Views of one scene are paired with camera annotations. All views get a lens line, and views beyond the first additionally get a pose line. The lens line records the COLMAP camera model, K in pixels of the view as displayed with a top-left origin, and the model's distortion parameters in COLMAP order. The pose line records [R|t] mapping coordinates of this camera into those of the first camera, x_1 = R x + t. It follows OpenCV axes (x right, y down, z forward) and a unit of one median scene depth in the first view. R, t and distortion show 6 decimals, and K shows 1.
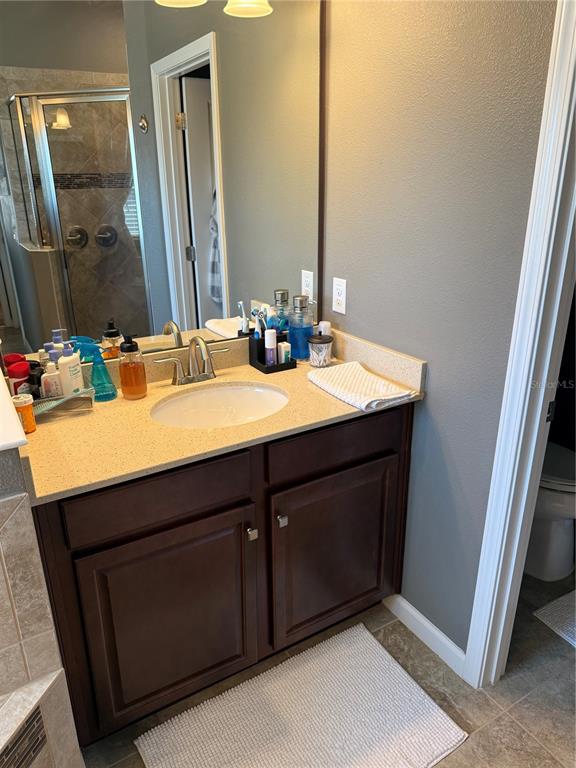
lens RADIAL K [[545.6, 0, 289.3], [0, 545.6, 386.2], [0, 0, 1]] dist [0.037131, -0.041967]
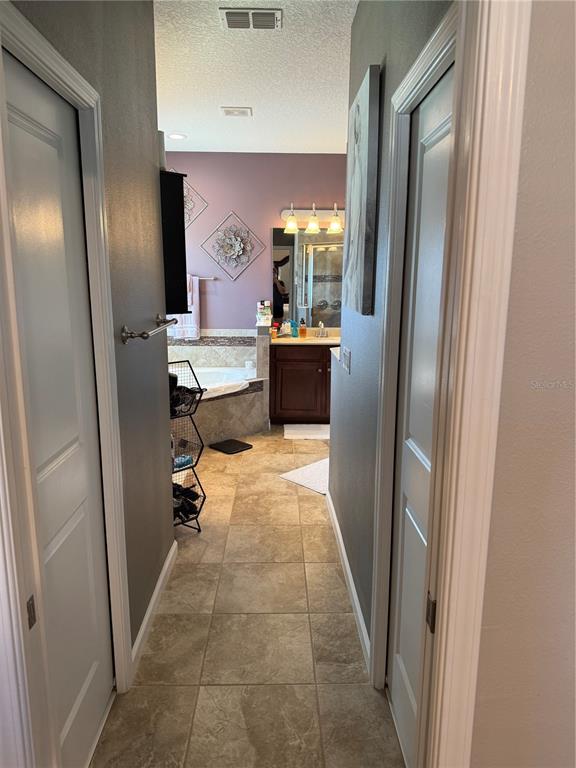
lens RADIAL K [[545.6, 0, 288.5], [0, 545.6, 385.7], [0, 0, 1]] dist [0.037131, -0.041967]
pose [[0.867353, 0.112059, -0.484914, 1.230046], [-0.188799, 0.975579, -0.112253, 0.653197], [0.460493, 0.188915, 0.867328, -1.817554]]
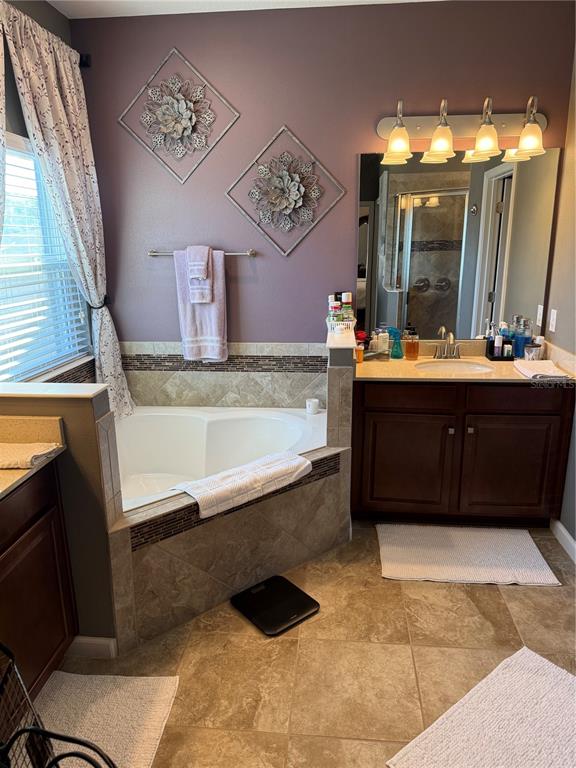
lens RADIAL K [[545.6, 0, 270.8], [0, 545.6, 392.9], [0, 0, 1]] dist [0.037131, -0.041967]
pose [[0.787125, 0.158207, -0.596158, 0.439720], [-0.207619, 0.978101, -0.014559, 0.235650], [0.580800, 0.135233, 0.802735, -0.730219]]
